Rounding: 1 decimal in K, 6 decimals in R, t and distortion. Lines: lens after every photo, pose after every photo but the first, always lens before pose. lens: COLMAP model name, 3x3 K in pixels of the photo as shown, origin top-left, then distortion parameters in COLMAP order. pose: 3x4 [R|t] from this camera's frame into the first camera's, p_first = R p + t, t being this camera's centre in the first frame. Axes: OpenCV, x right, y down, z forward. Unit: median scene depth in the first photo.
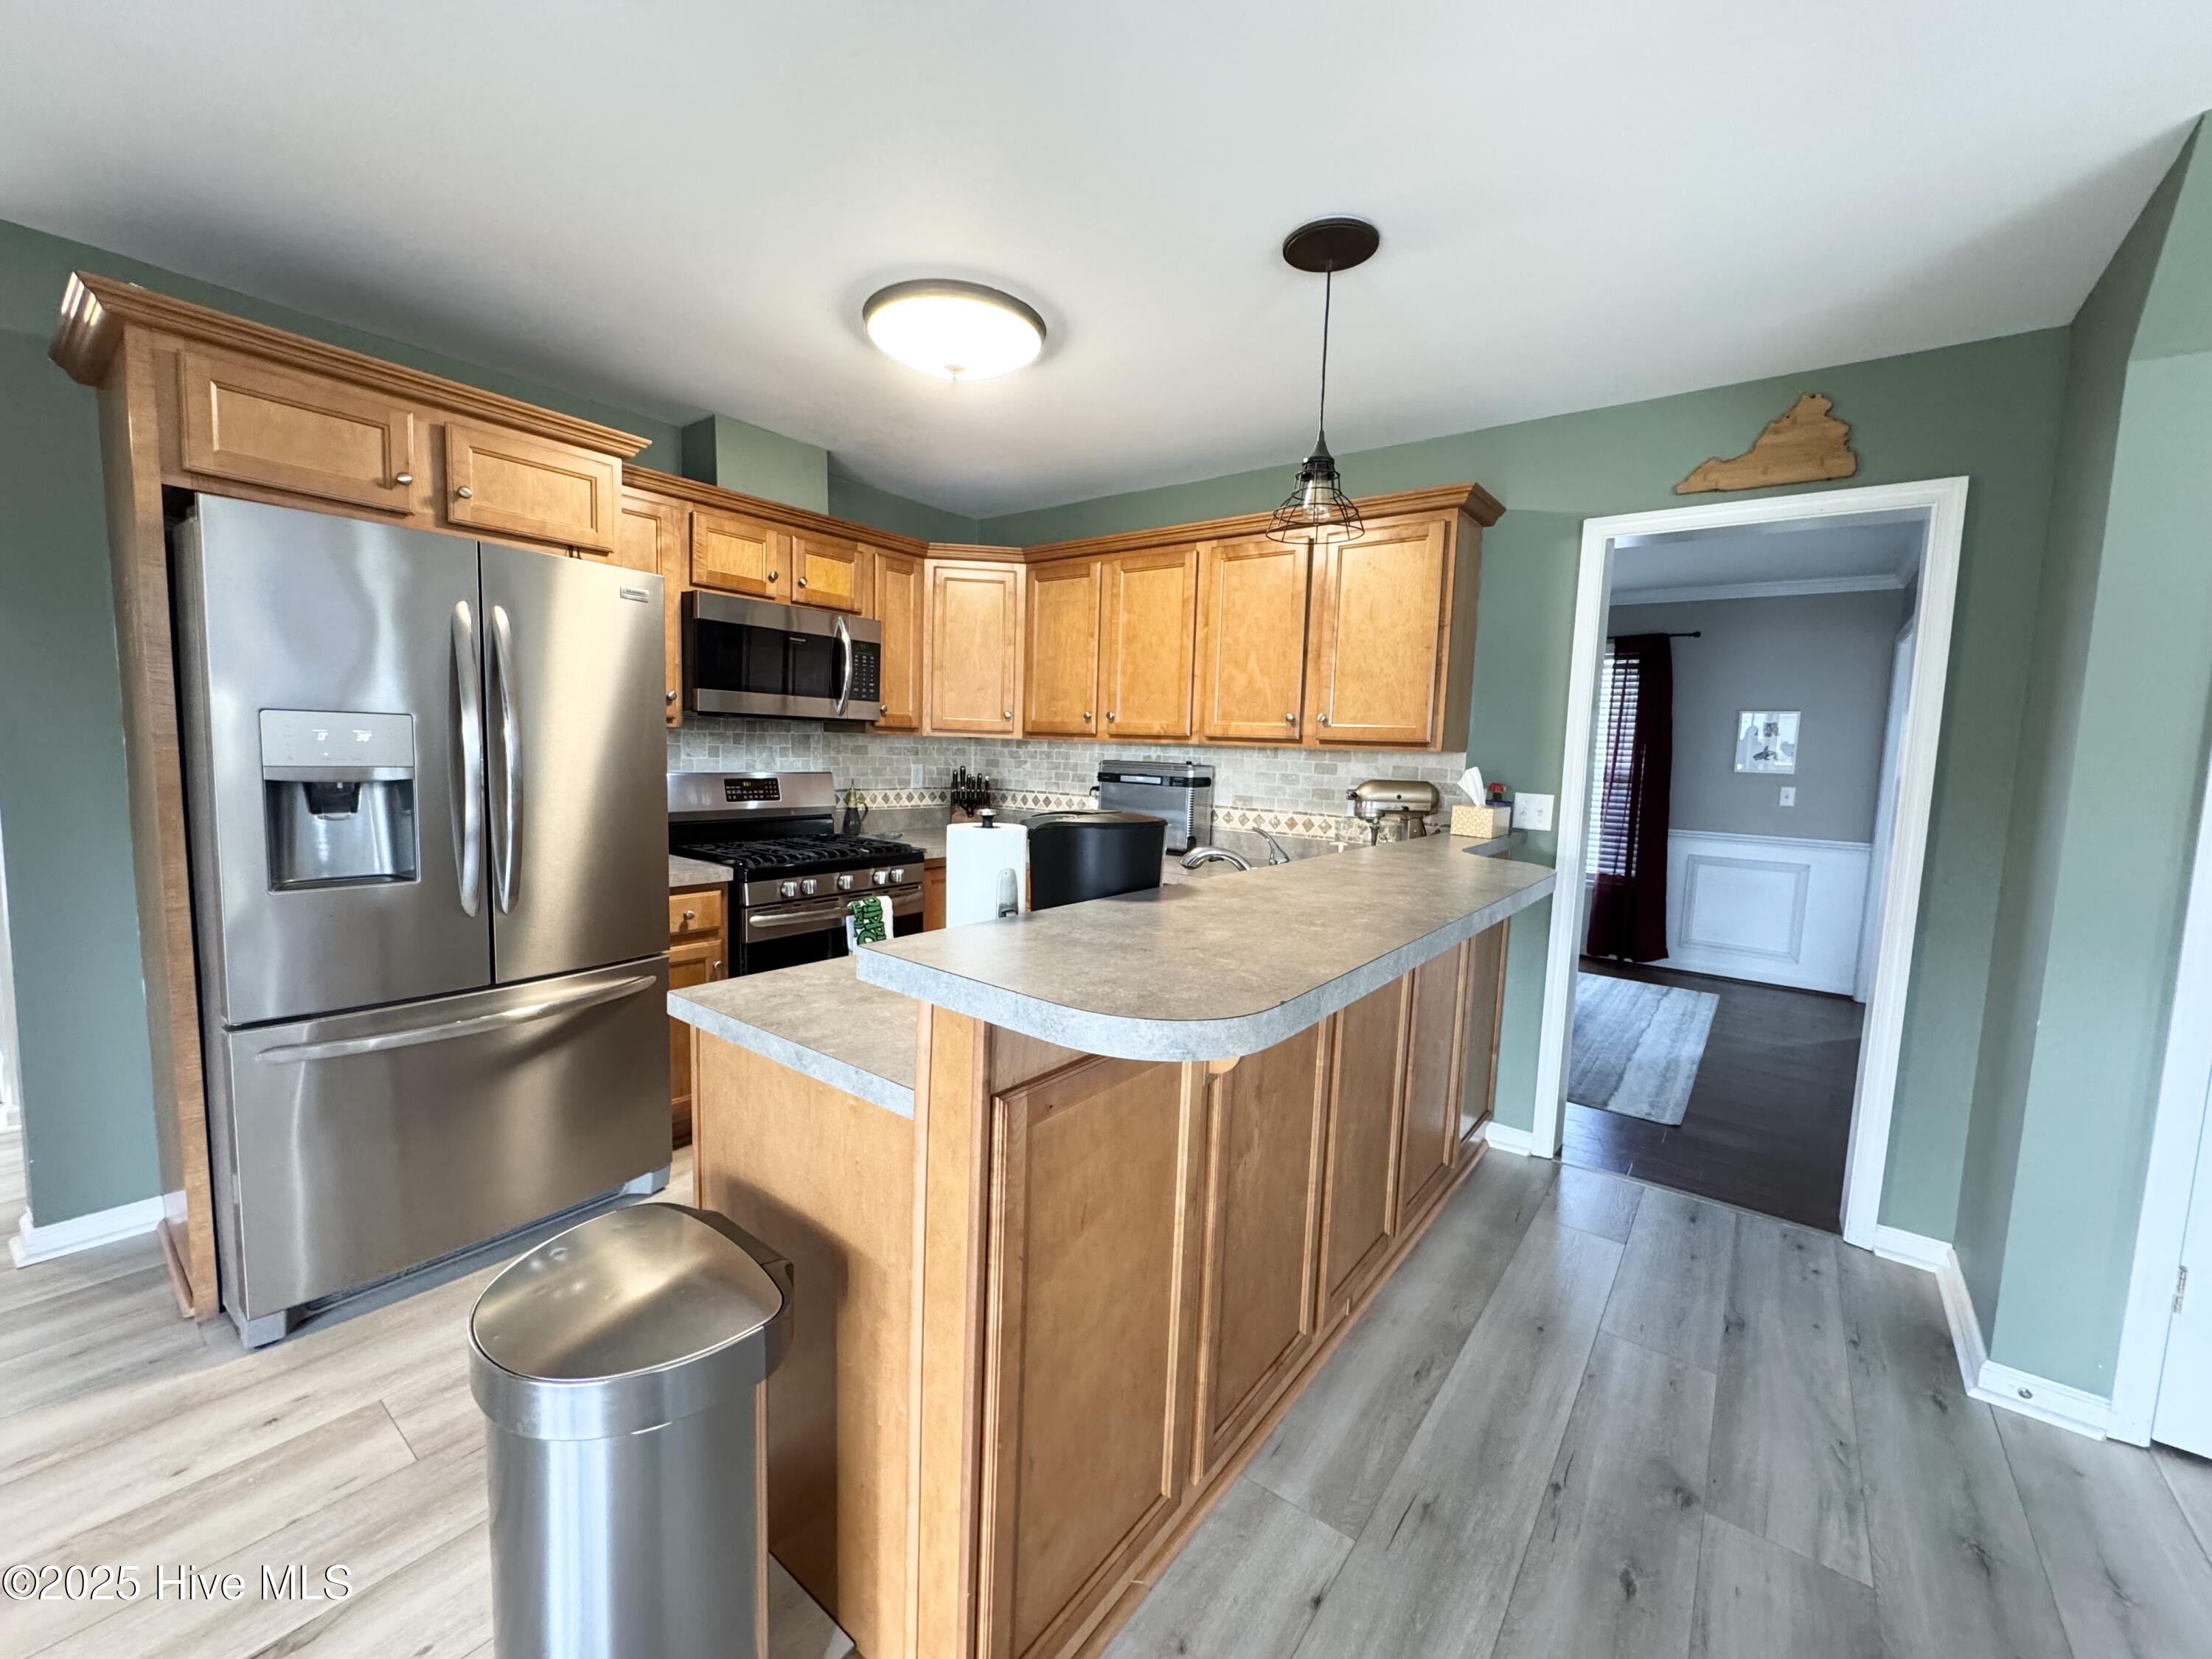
lens RADIAL K [[881.2, 0, 1106.0], [0, 881.2, 829.5], [0, 0, 1]] dist [-0.001709, -0.000358]
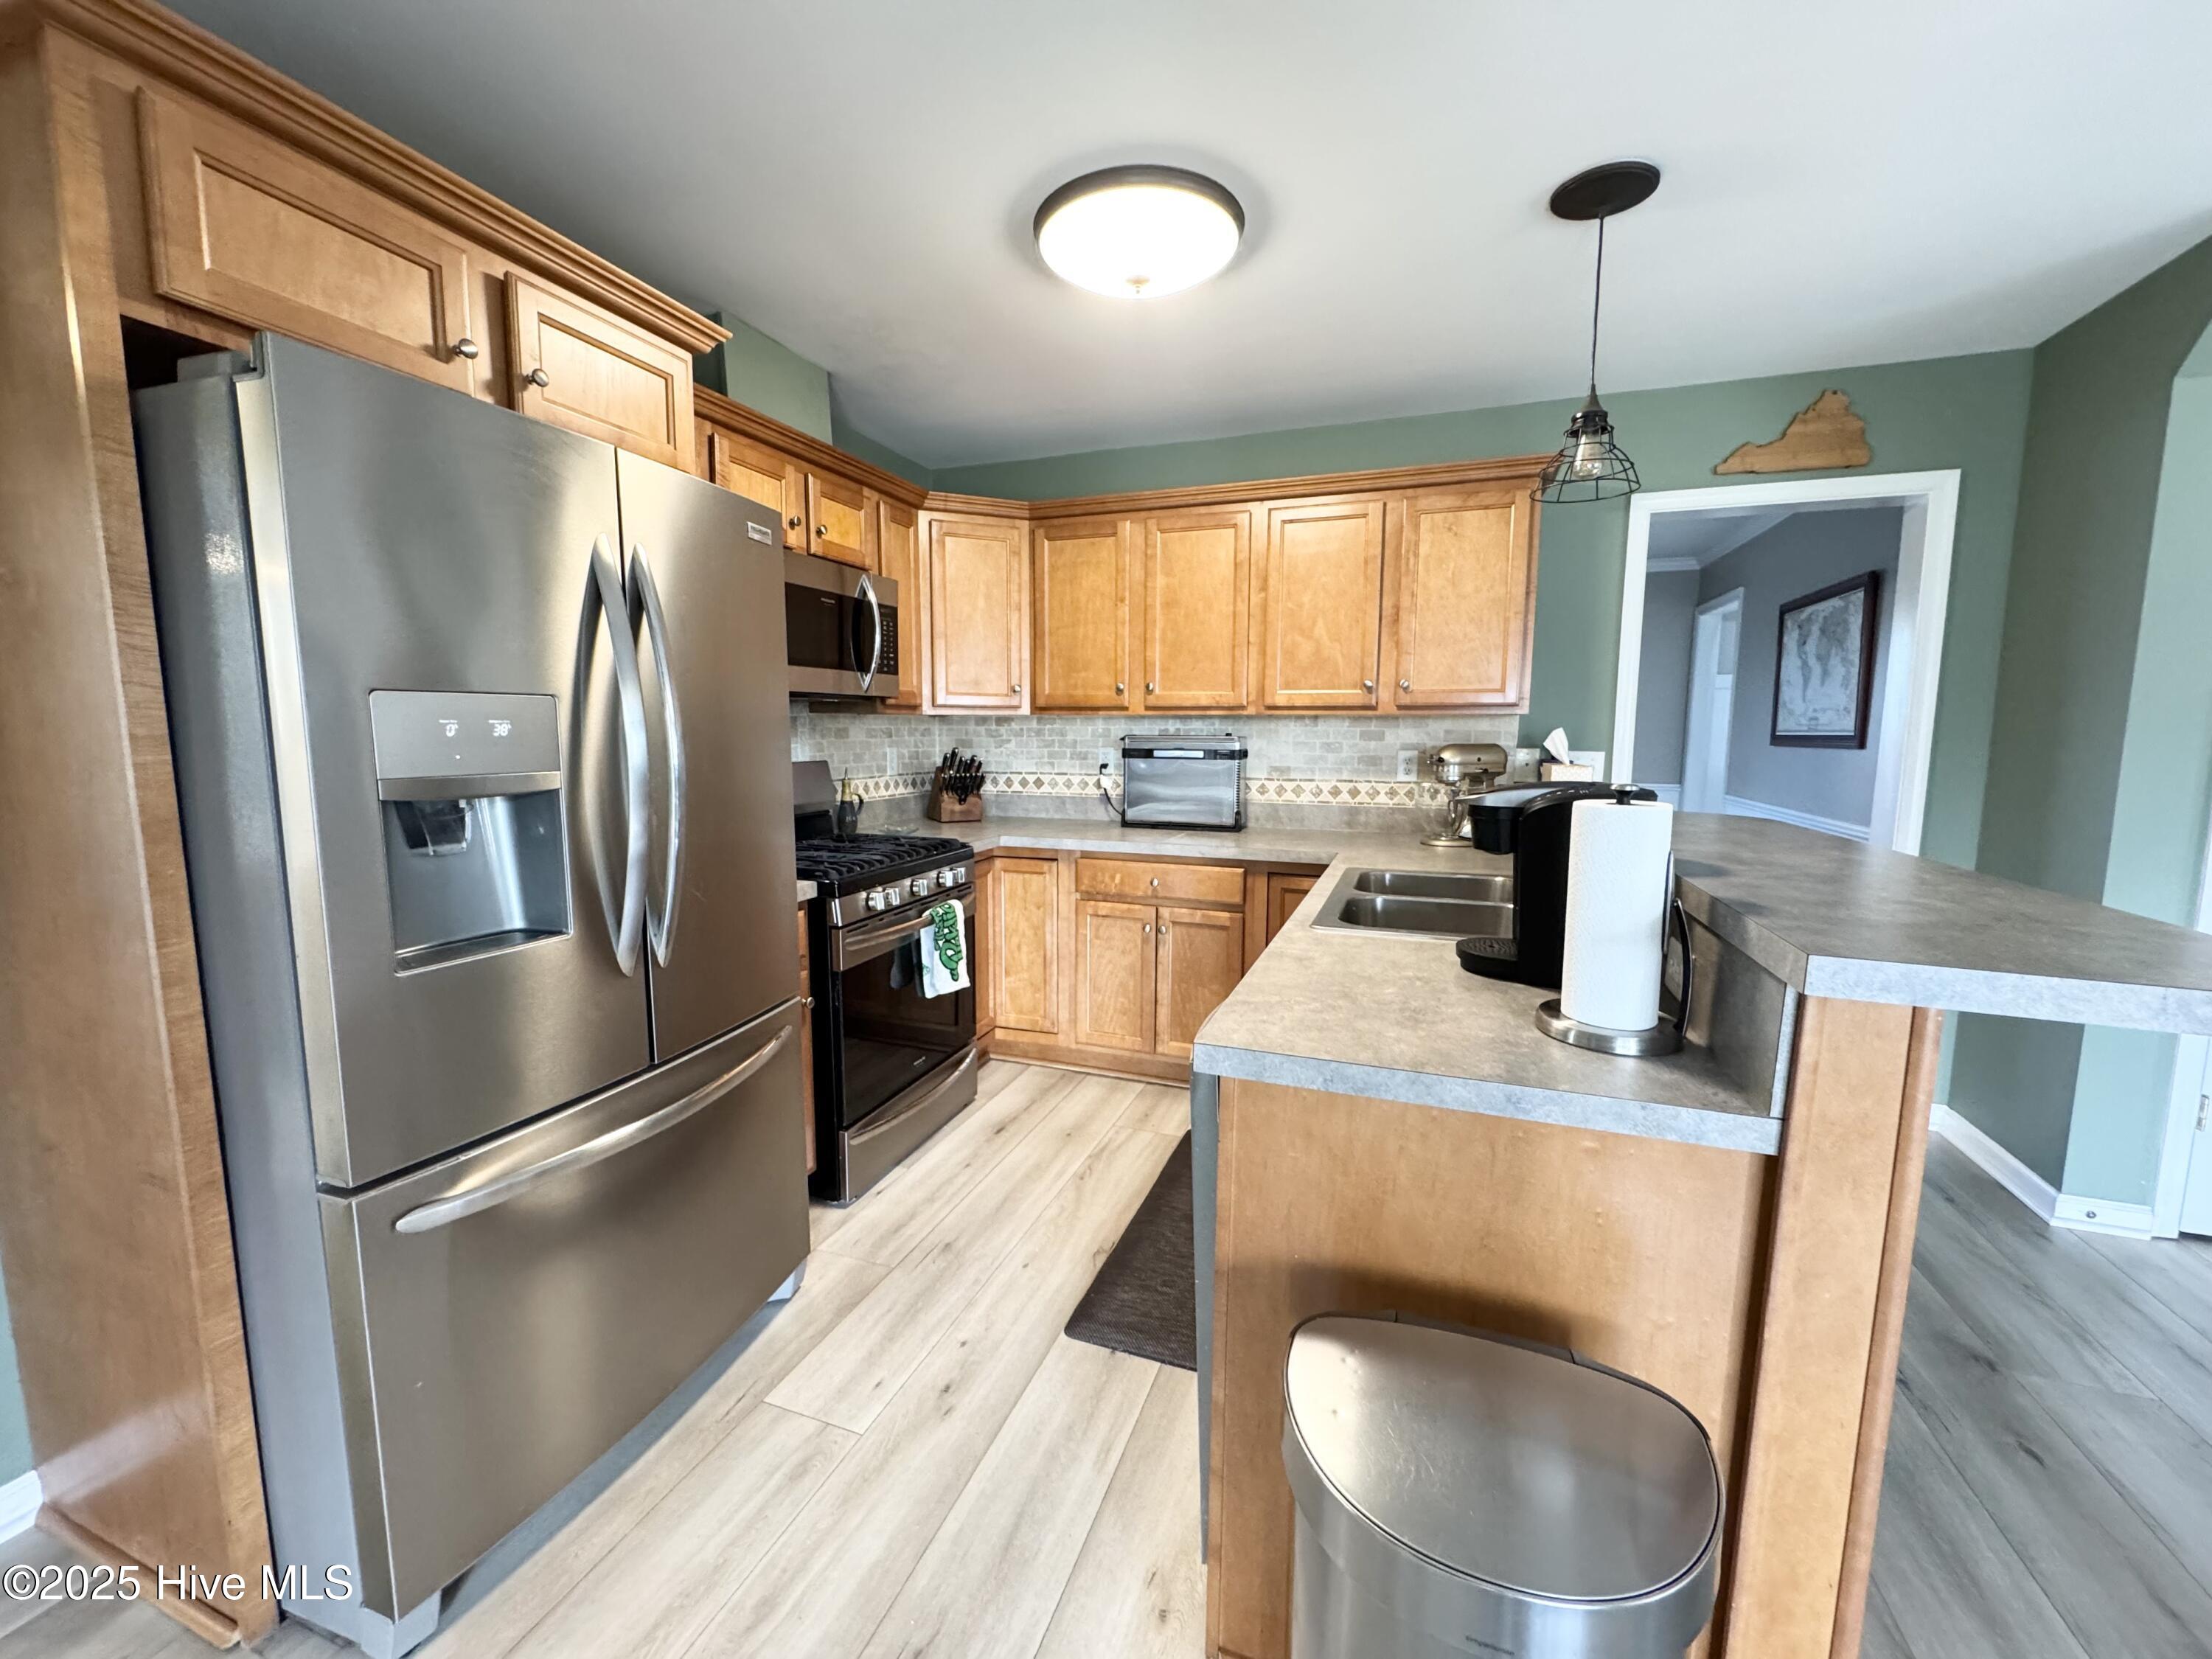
lens RADIAL K [[881.2, 0, 1106.0], [0, 881.2, 829.5], [0, 0, 1]] dist [-0.001709, -0.000358]
pose [[0.955199, -0.065139, 0.288707, -0.348022], [0.057379, 0.997729, 0.035269, -0.015162], [-0.290348, -0.017124, 0.956768, 0.127258]]
